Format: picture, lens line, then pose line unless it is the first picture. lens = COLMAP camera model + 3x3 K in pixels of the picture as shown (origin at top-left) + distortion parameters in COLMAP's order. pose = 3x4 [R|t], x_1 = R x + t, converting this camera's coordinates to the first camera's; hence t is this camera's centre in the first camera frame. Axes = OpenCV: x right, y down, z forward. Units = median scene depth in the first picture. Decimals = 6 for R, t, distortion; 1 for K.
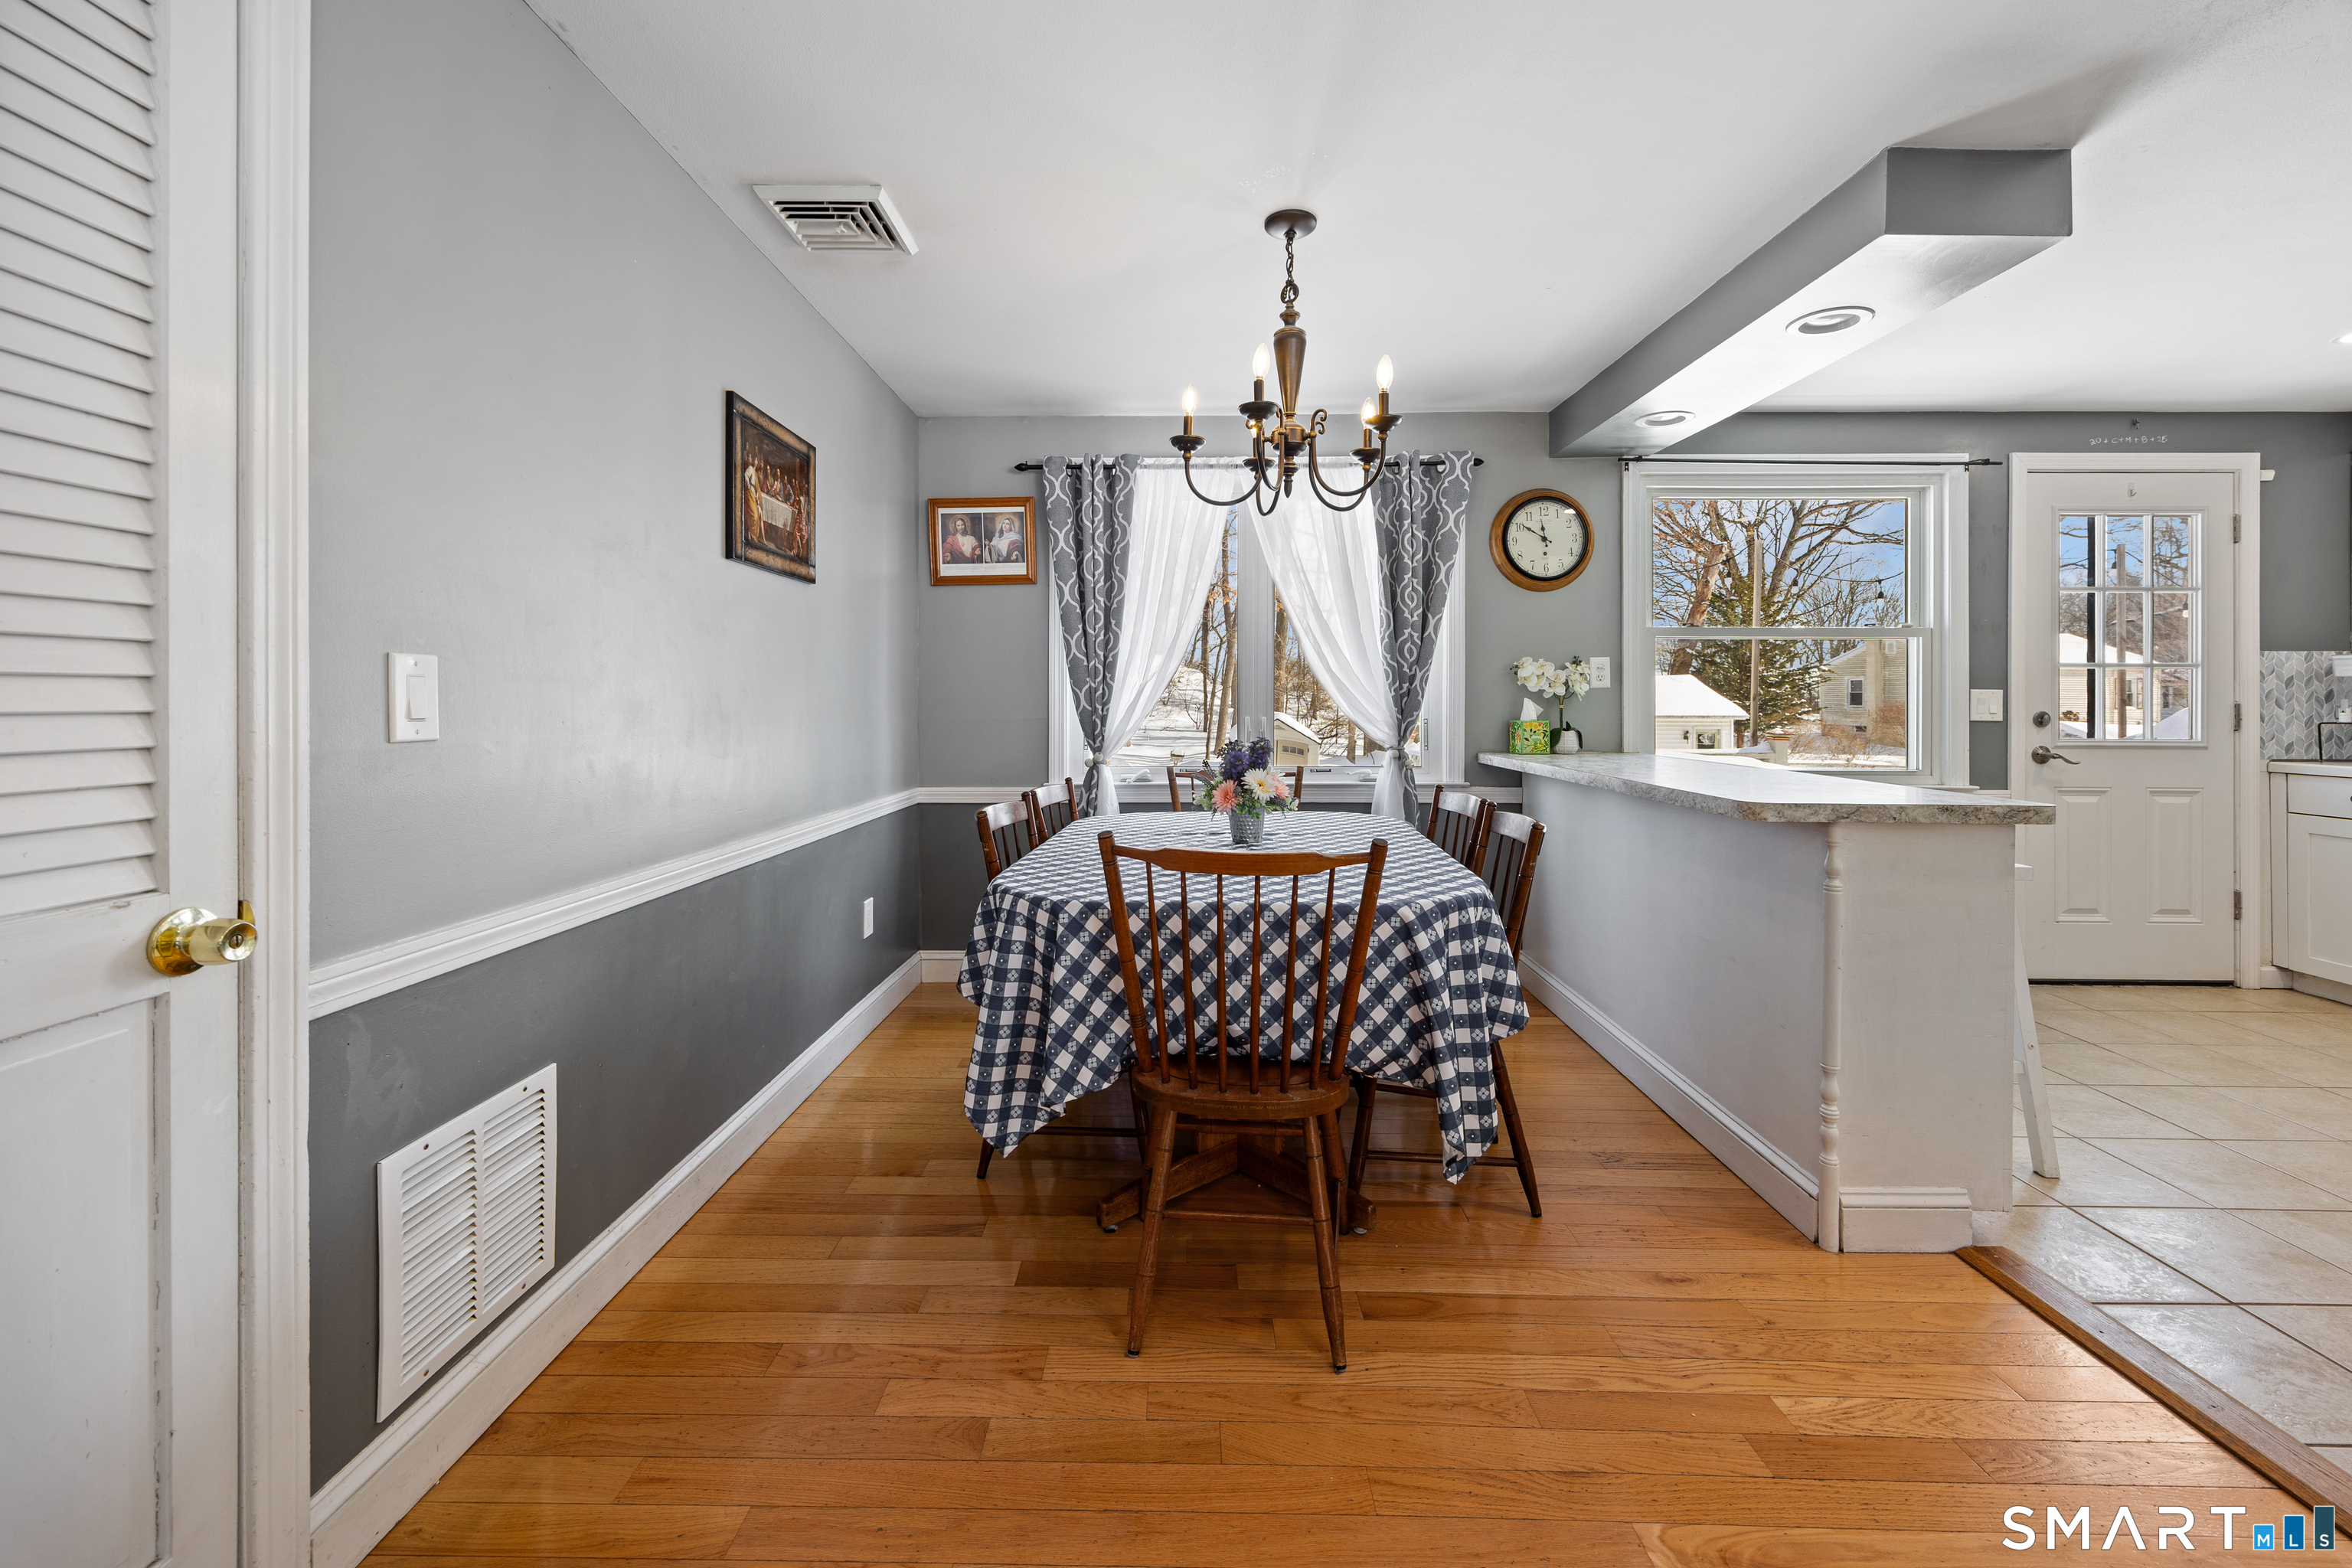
lens RADIAL K [[936.6, 0, 1172.5], [0, 936.6, 692.0], [0, 0, 1]] dist [0.000210, 0.000036]
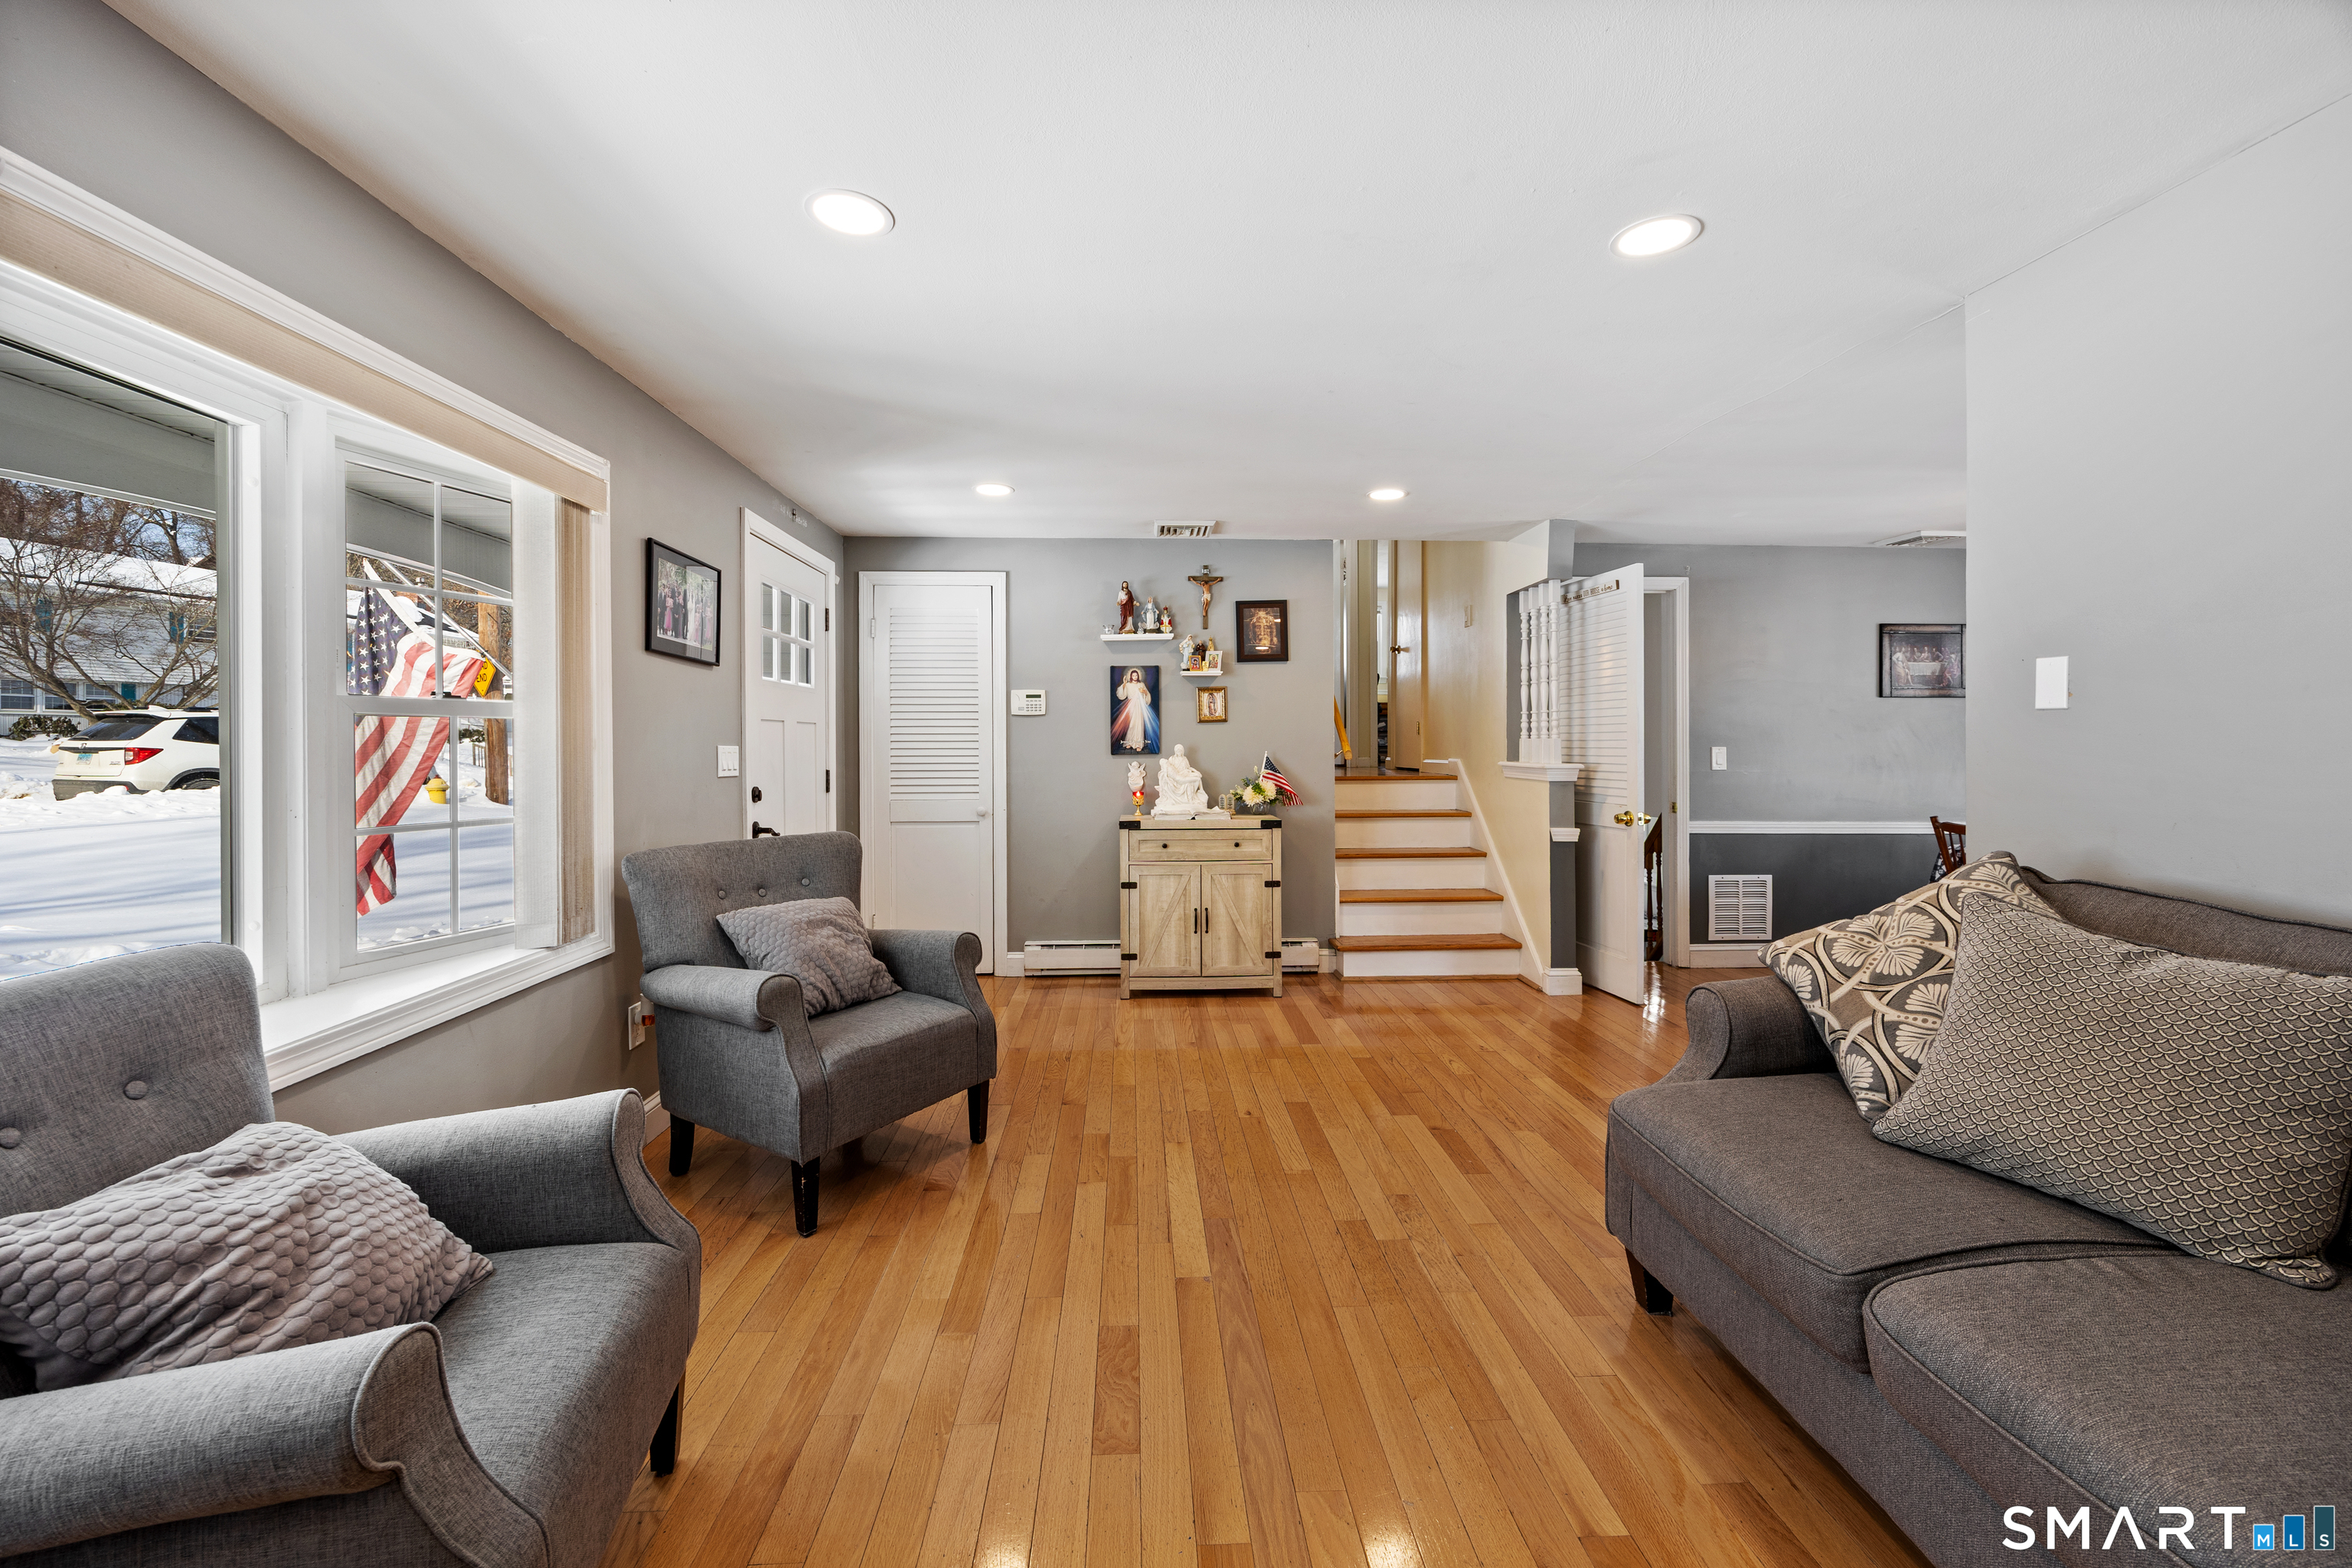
lens RADIAL K [[920.5, 0, 1176.1], [0, 920.5, 758.0], [0, 0, 1]] dist [-0.000996, -0.000077]
pose [[0.066134, 0.013748, -0.997716, 1.015928], [0.008998, 0.999856, 0.014374, -0.025384], [0.997770, -0.009928, 0.066000, -0.529532]]
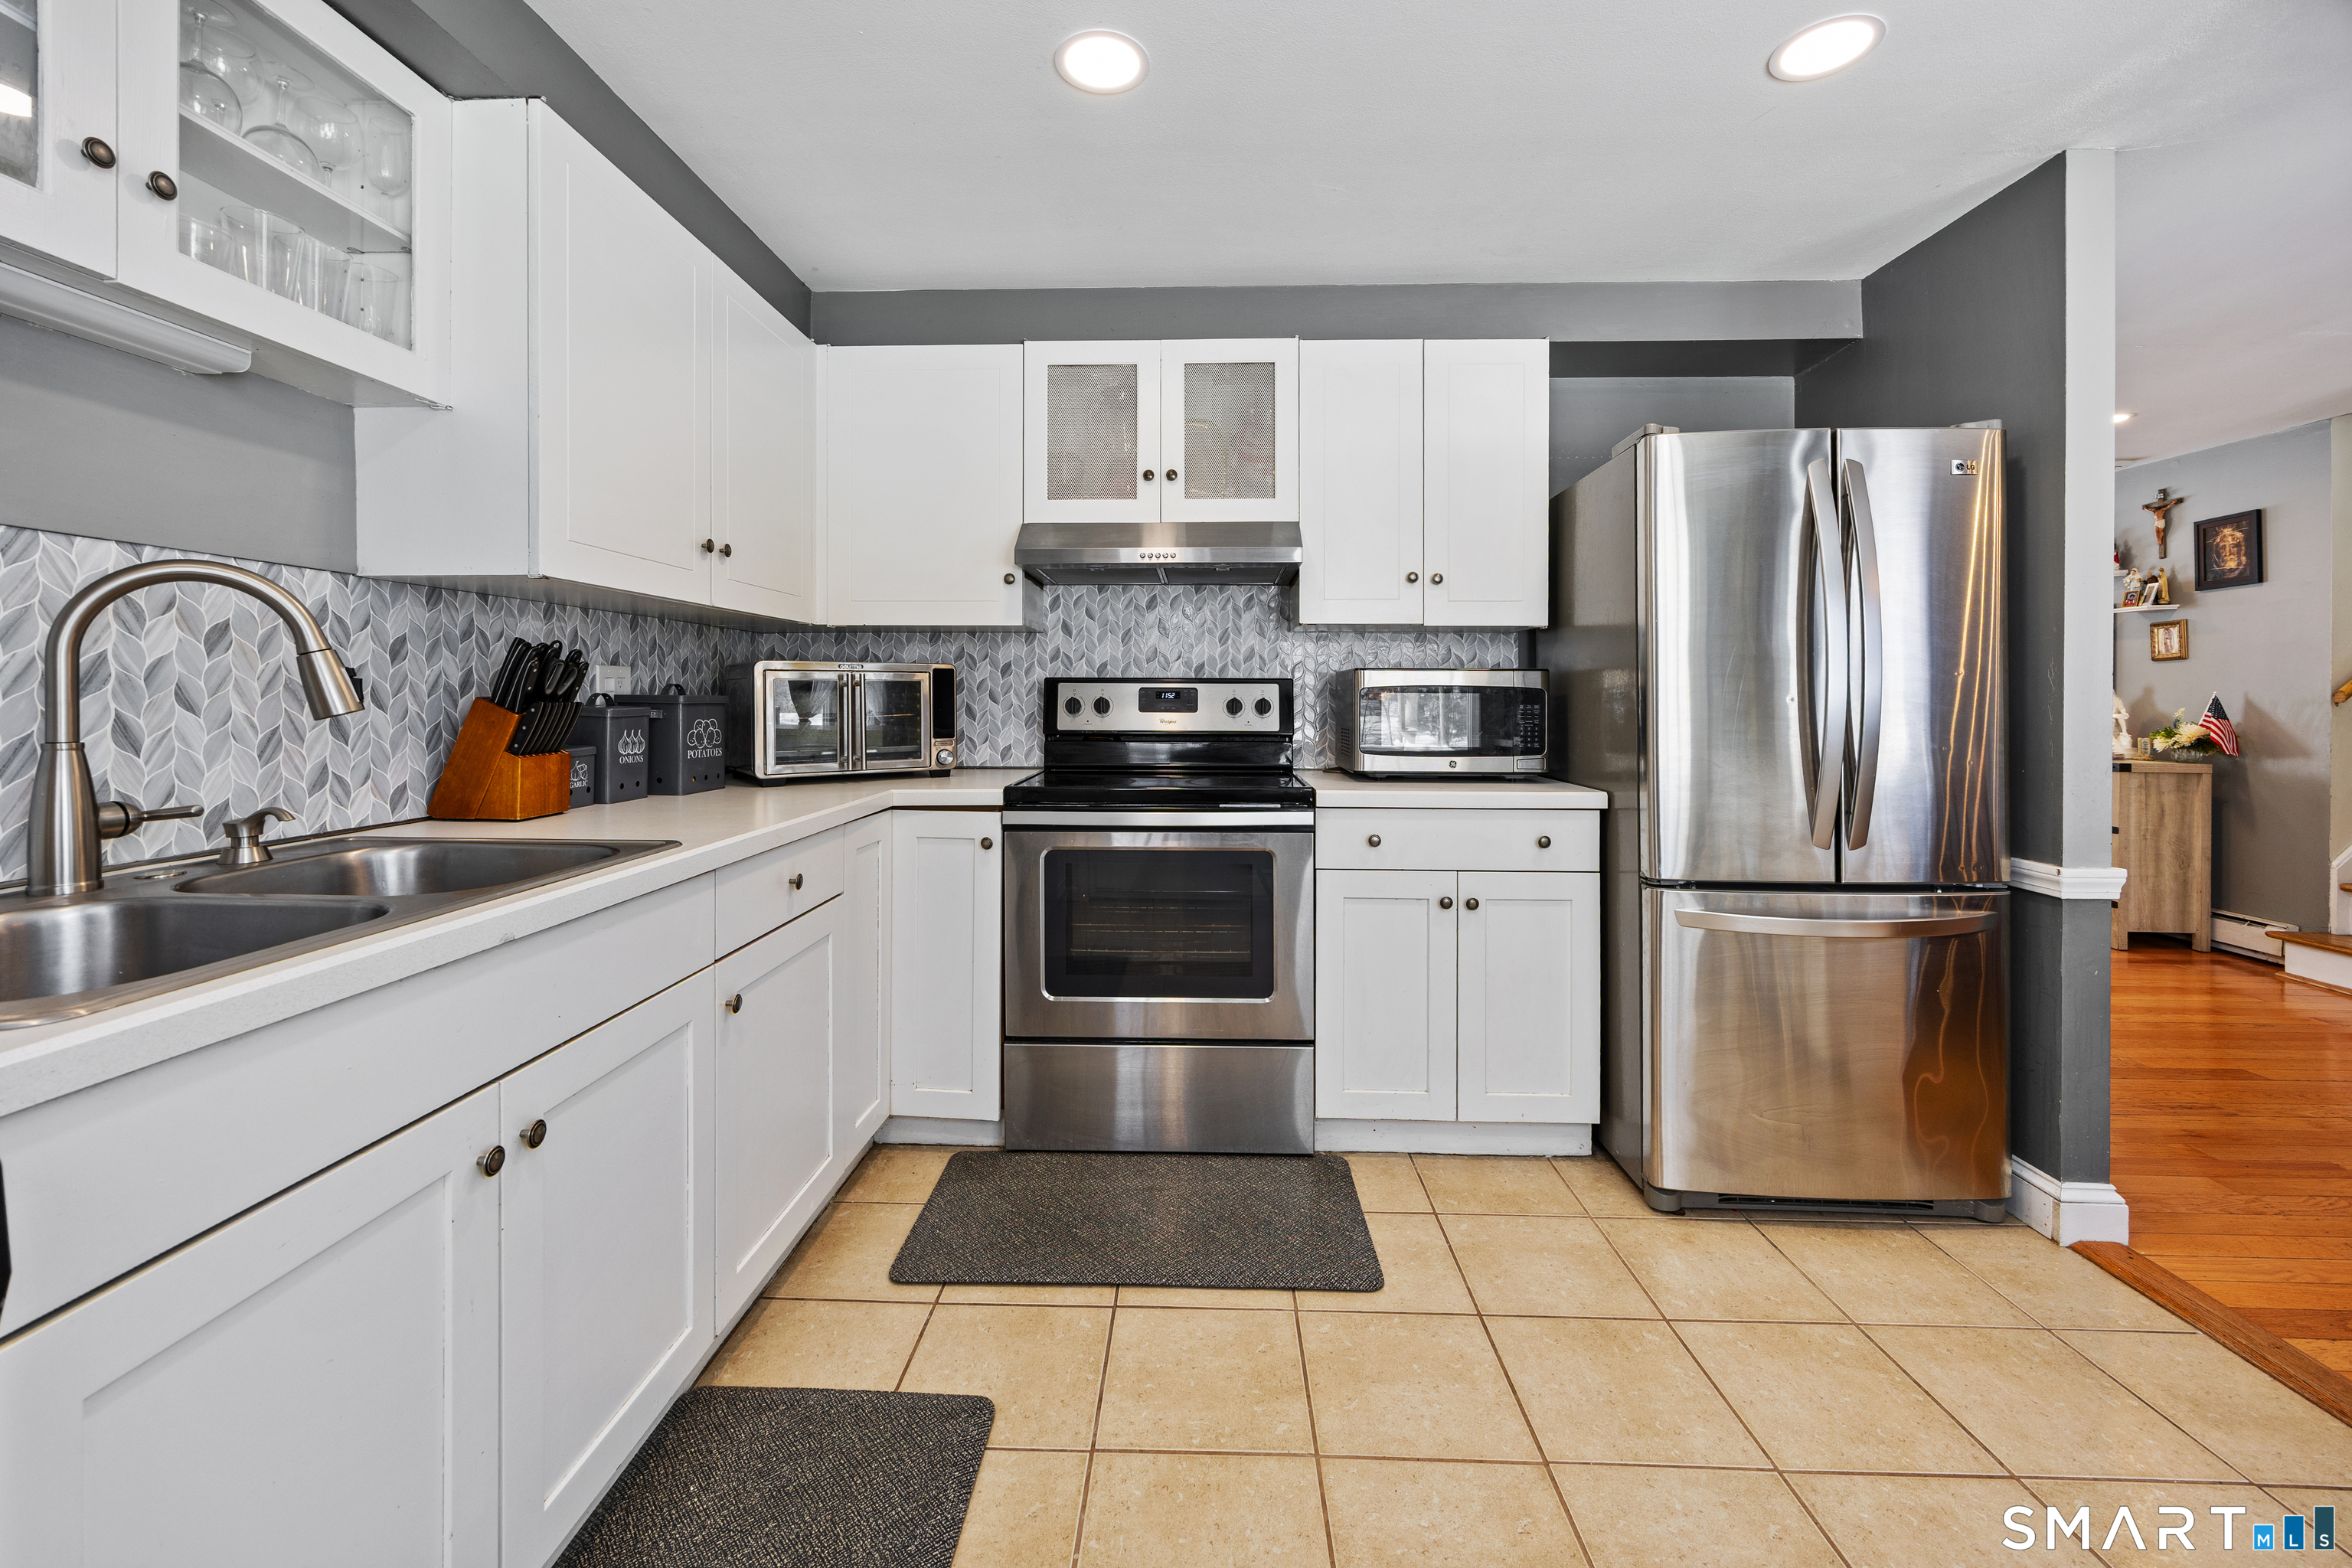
lens RADIAL K [[936.6, 0, 1172.5], [0, 936.6, 692.0], [0, 0, 1]] dist [0.000210, 0.000036]
pose [[-0.999849, -0.007629, 0.015634, 0.982163], [-0.007792, 0.999916, -0.010400, 0.008681], [-0.015554, -0.010520, -0.999824, 0.876081]]
